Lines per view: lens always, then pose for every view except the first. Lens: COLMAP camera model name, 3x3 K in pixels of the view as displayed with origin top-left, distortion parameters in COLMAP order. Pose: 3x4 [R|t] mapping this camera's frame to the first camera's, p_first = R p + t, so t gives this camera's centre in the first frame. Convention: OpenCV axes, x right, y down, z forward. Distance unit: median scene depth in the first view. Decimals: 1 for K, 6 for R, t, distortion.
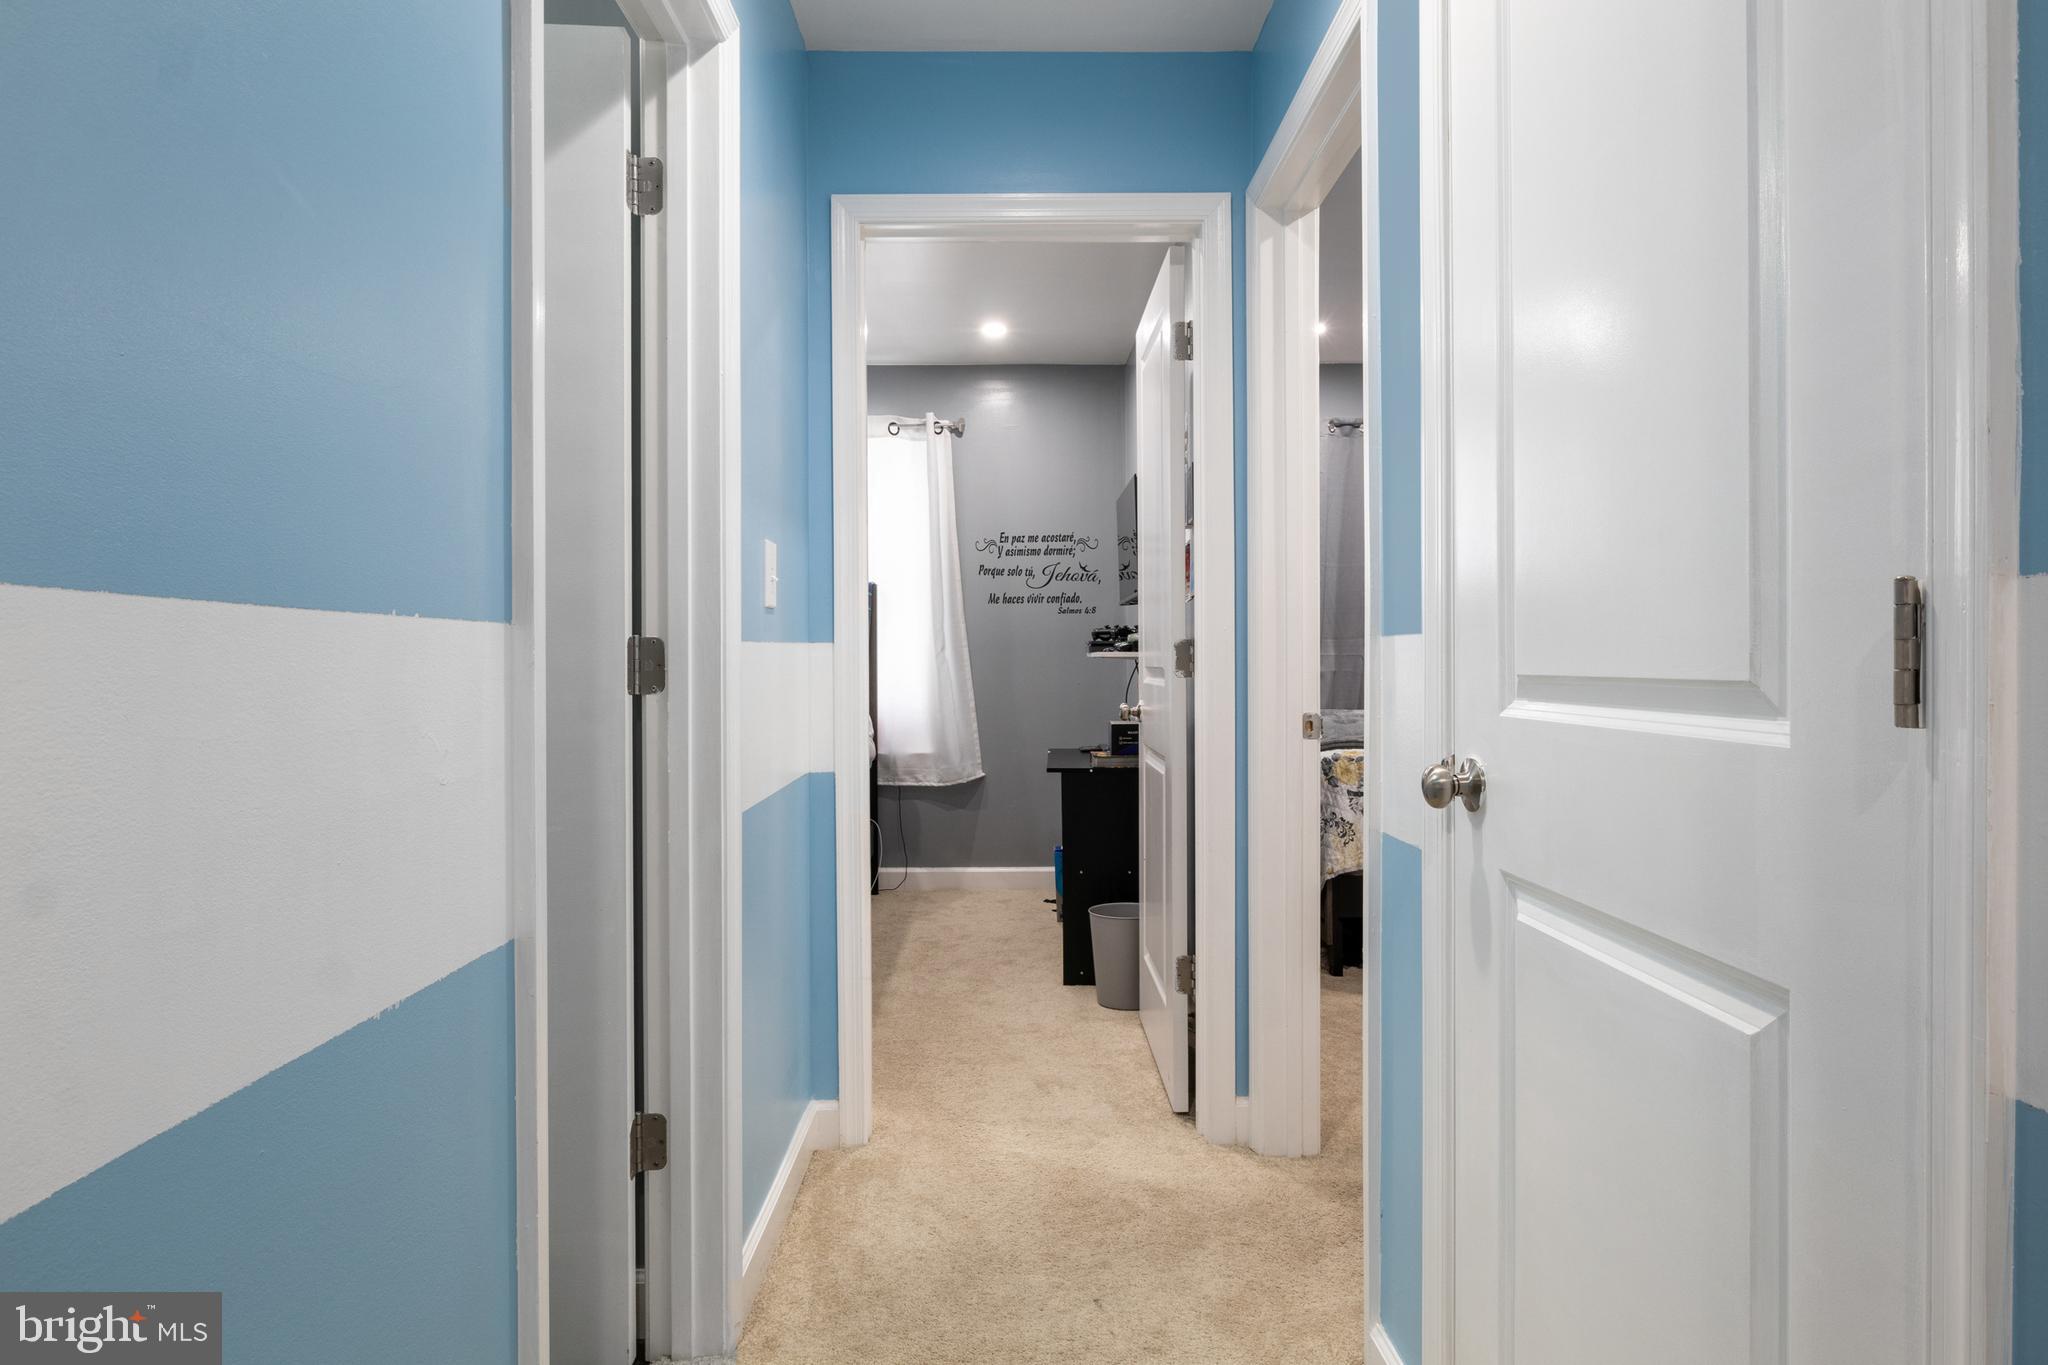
lens RADIAL K [[1244.0, 0, 1024.1], [0, 1244.0, 673.5], [0, 0, 1]] dist [-0.030961, -0.000109]
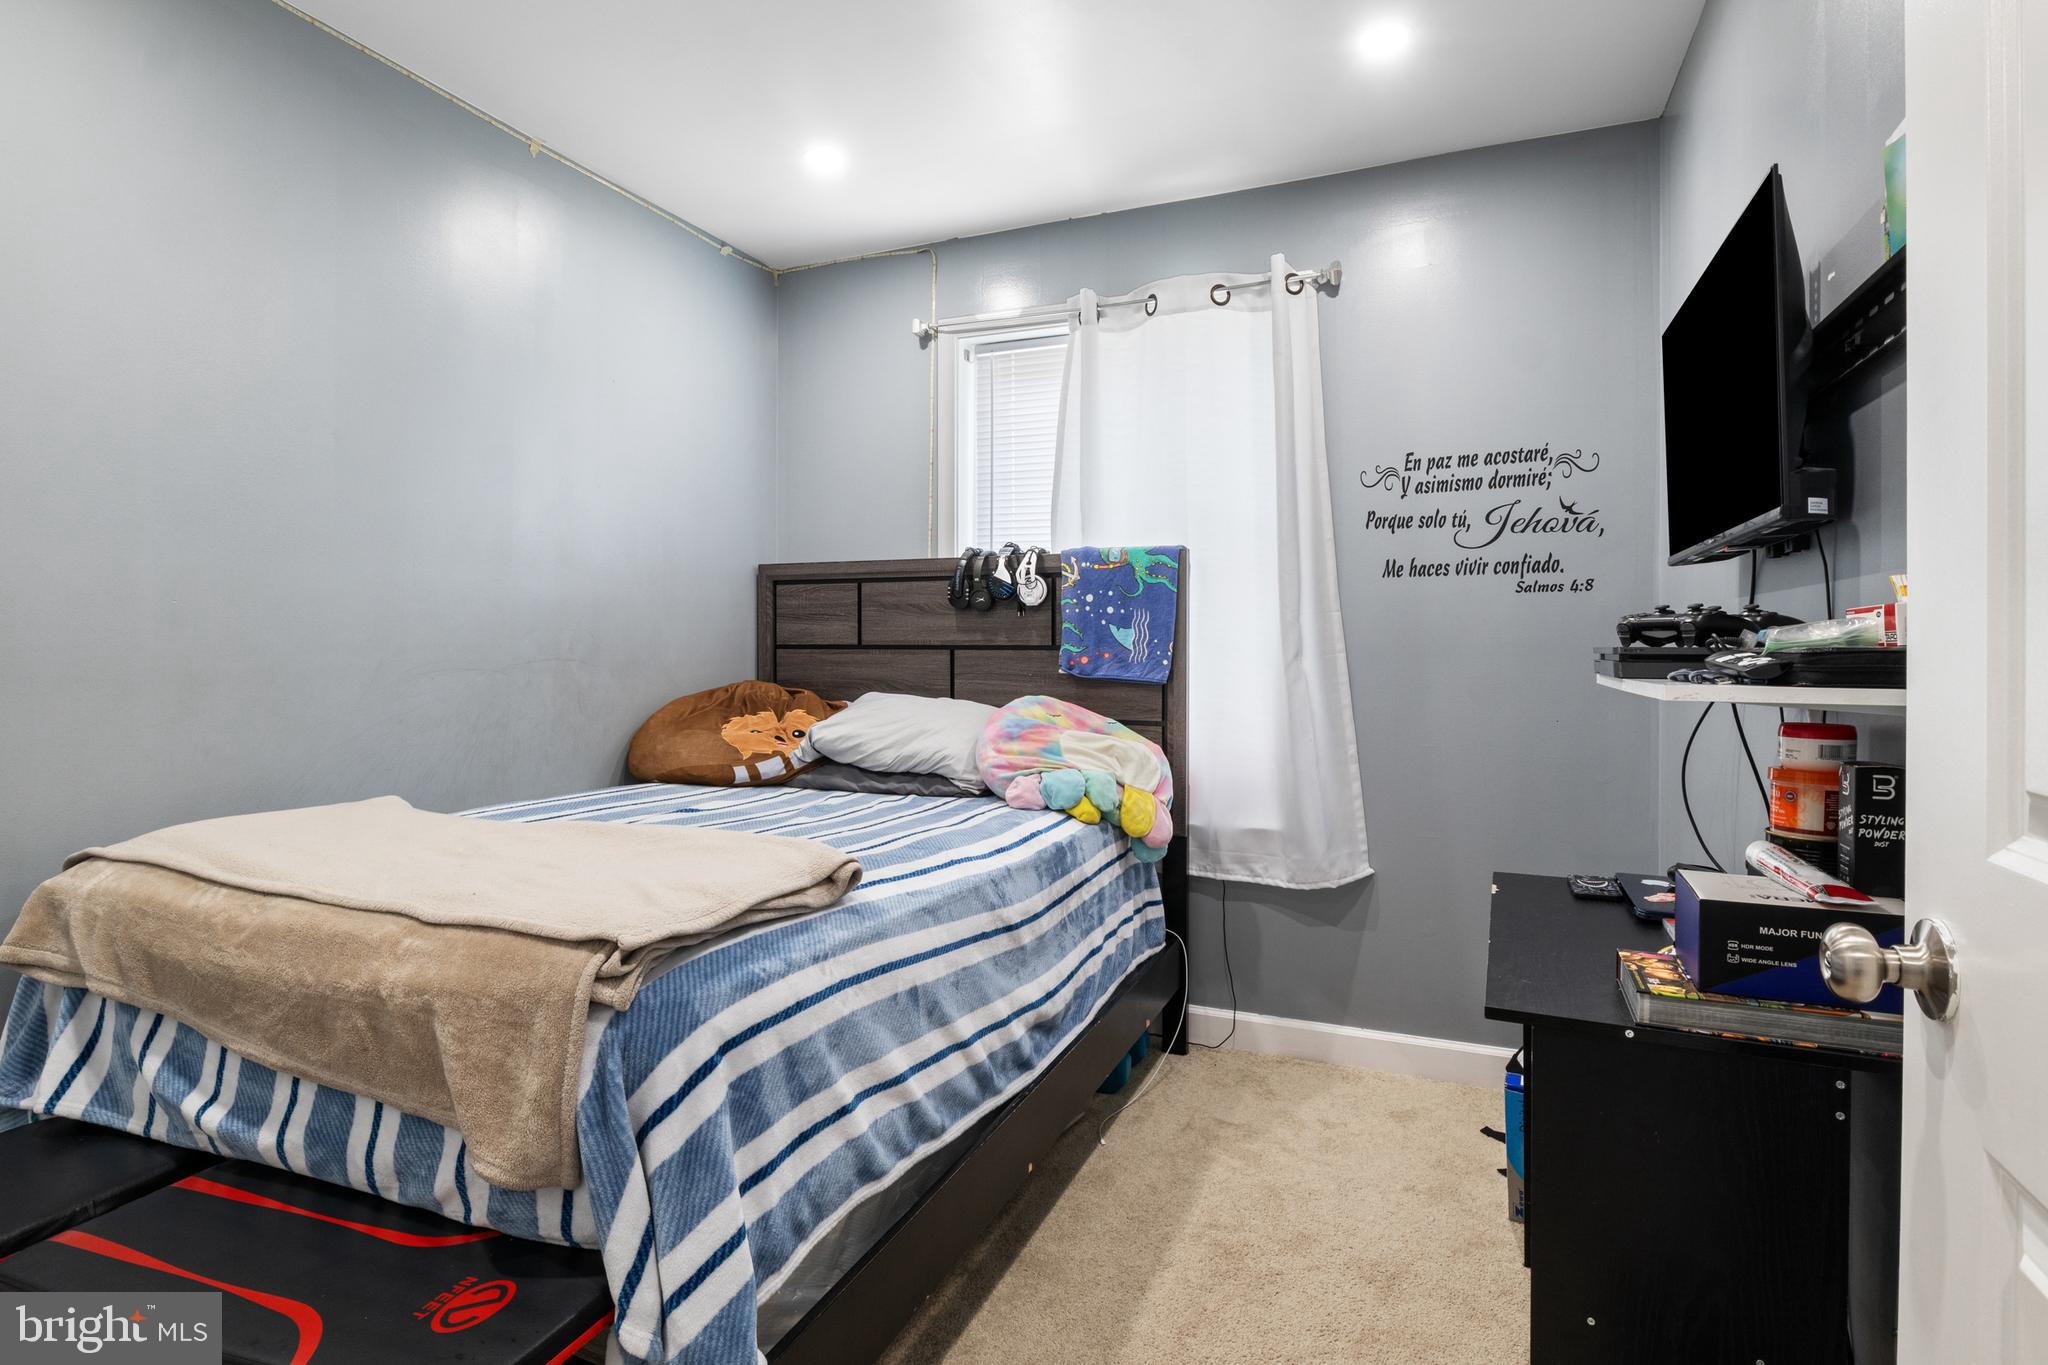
lens RADIAL K [[1022.2, 0, 1011.1], [0, 1022.2, 655.9], [0, 0, 1]] dist [-0.005837, -0.001873]
pose [[0.910749, 0.007717, -0.412888, 0.014078], [-0.010251, 0.999940, -0.003924, -0.021289], [0.412832, 0.007806, 0.910774, 0.665240]]
